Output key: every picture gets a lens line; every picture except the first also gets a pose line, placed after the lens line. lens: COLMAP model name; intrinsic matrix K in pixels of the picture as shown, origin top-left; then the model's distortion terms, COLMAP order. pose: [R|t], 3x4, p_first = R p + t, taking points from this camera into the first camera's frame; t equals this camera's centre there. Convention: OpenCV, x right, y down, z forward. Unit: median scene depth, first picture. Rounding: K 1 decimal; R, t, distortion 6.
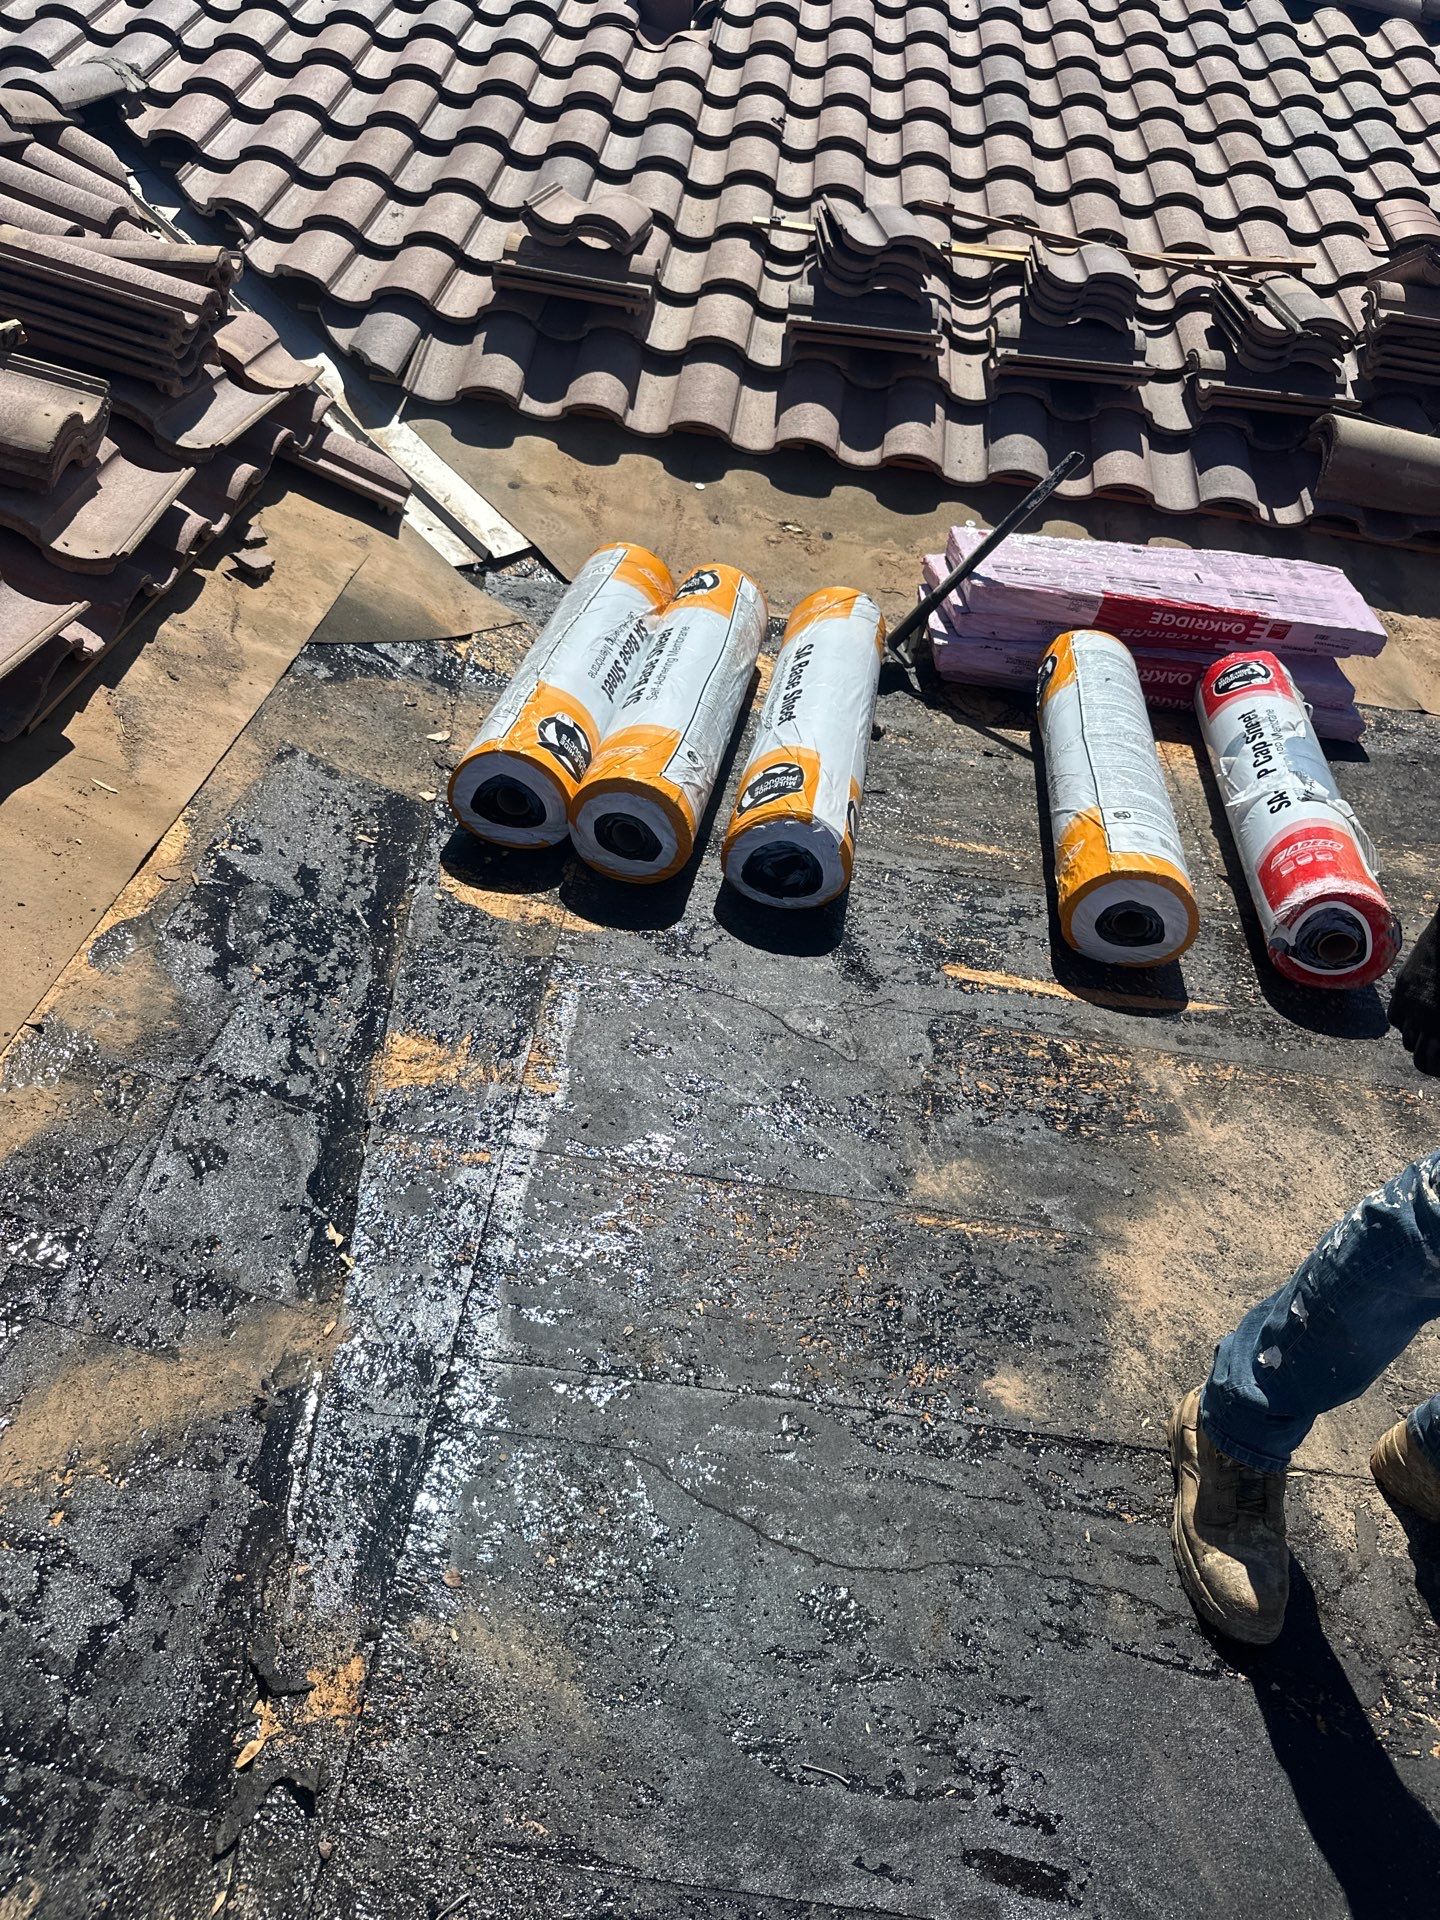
lens RADIAL K [[1368.7, 0, 715.7], [0, 1368.7, 966.1], [0, 0, 1]] dist [0.016271, -0.031466]
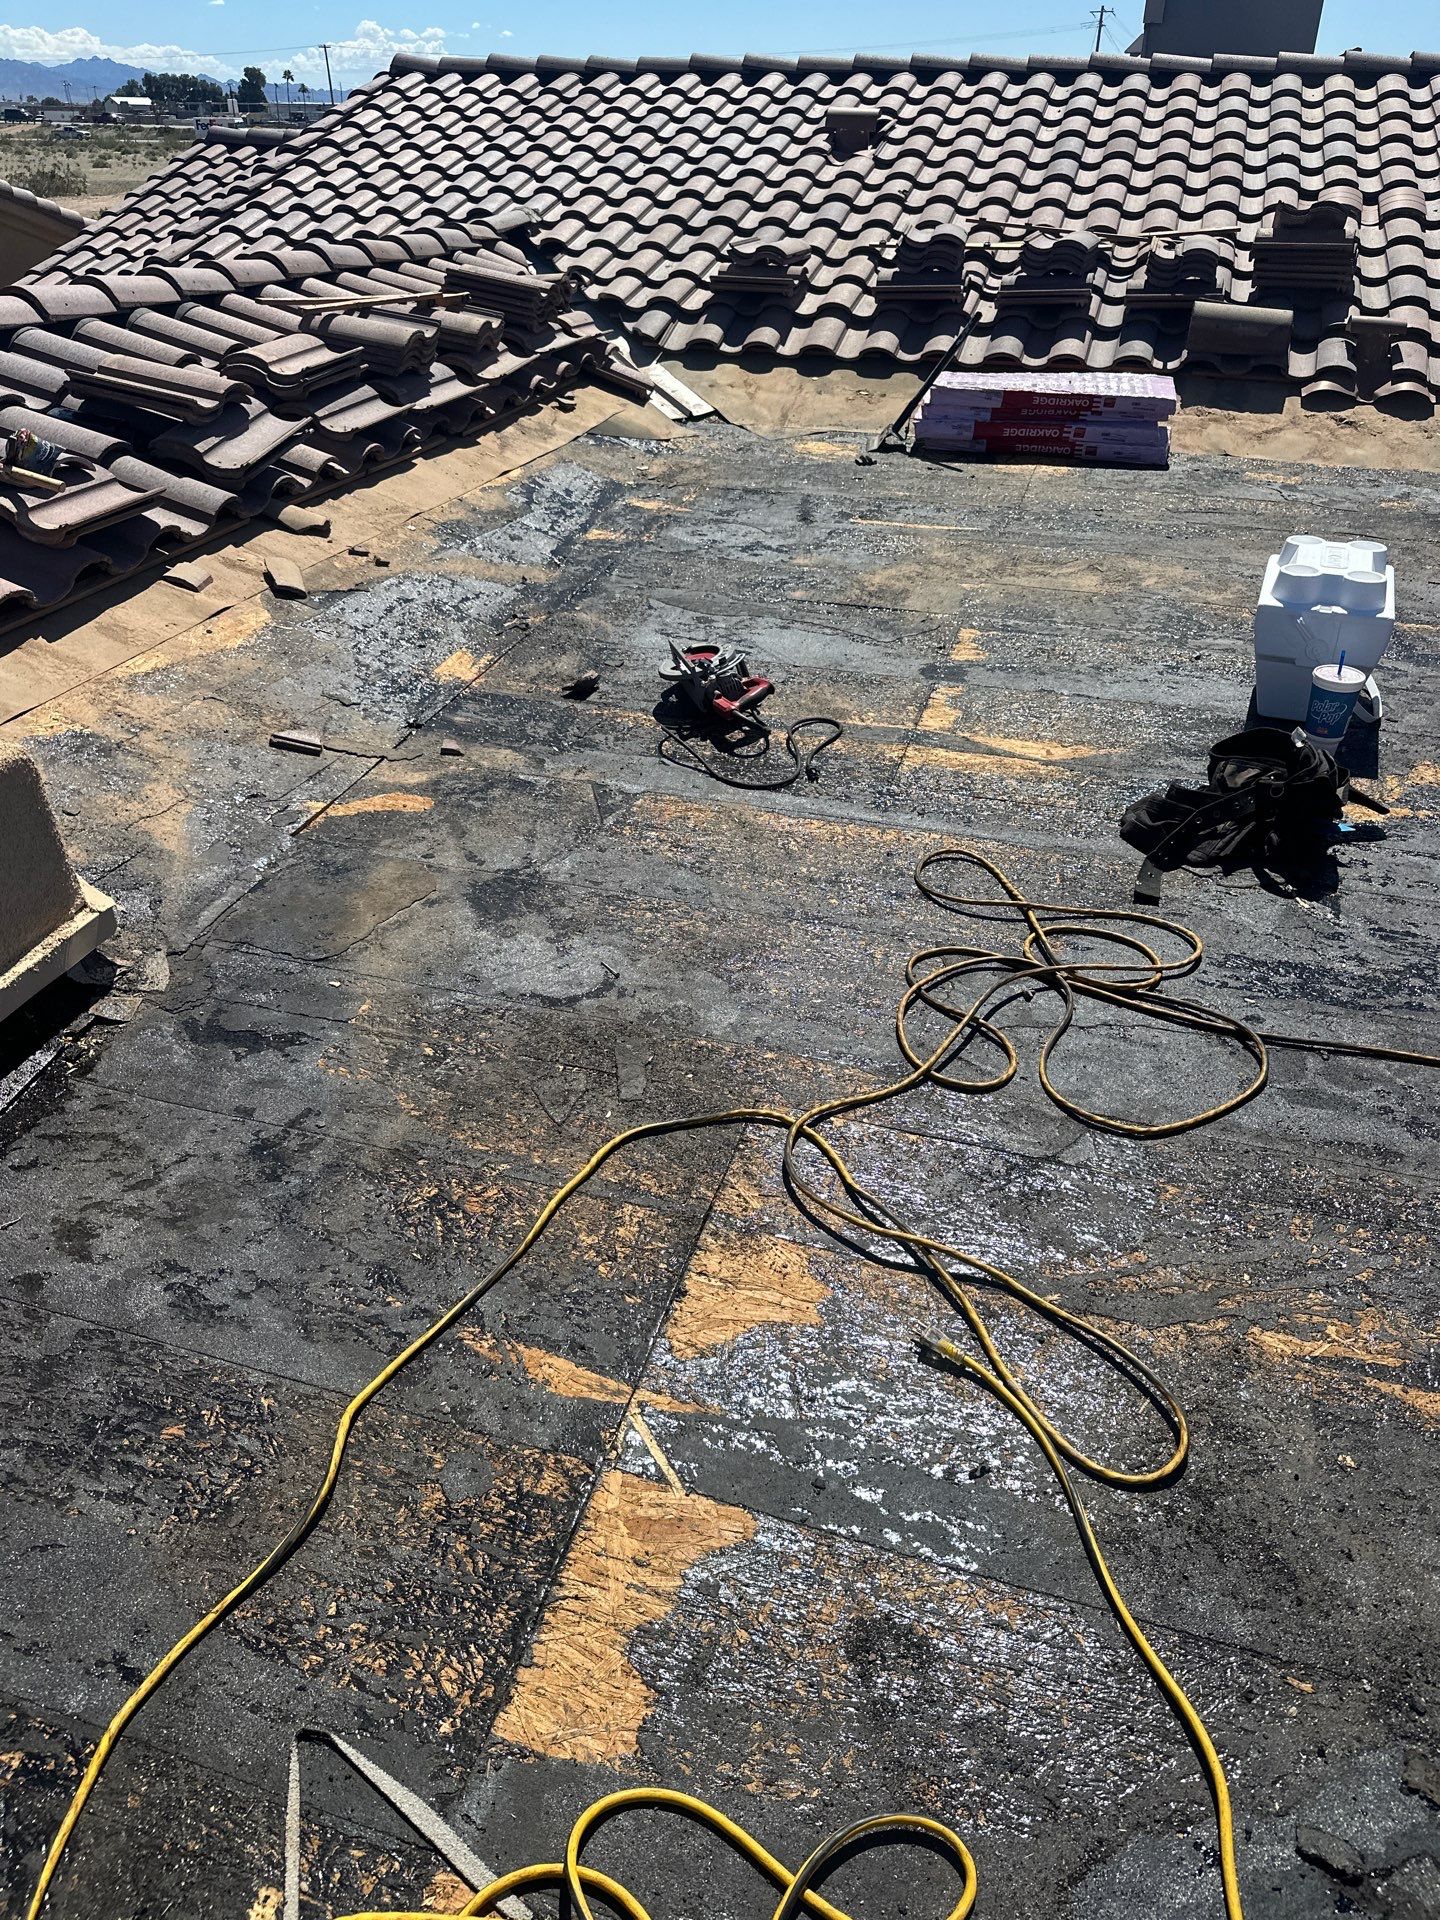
lens RADIAL K [[1368.7, 0, 722.2], [0, 1368.7, 955.1], [0, 0, 1]] dist [0.016271, -0.031466]
pose [[0.962521, 0.005898, -0.271144, 0.349248], [-0.035503, 0.993900, -0.104414, 0.566784], [0.268874, 0.110127, 0.956859, -0.633735]]
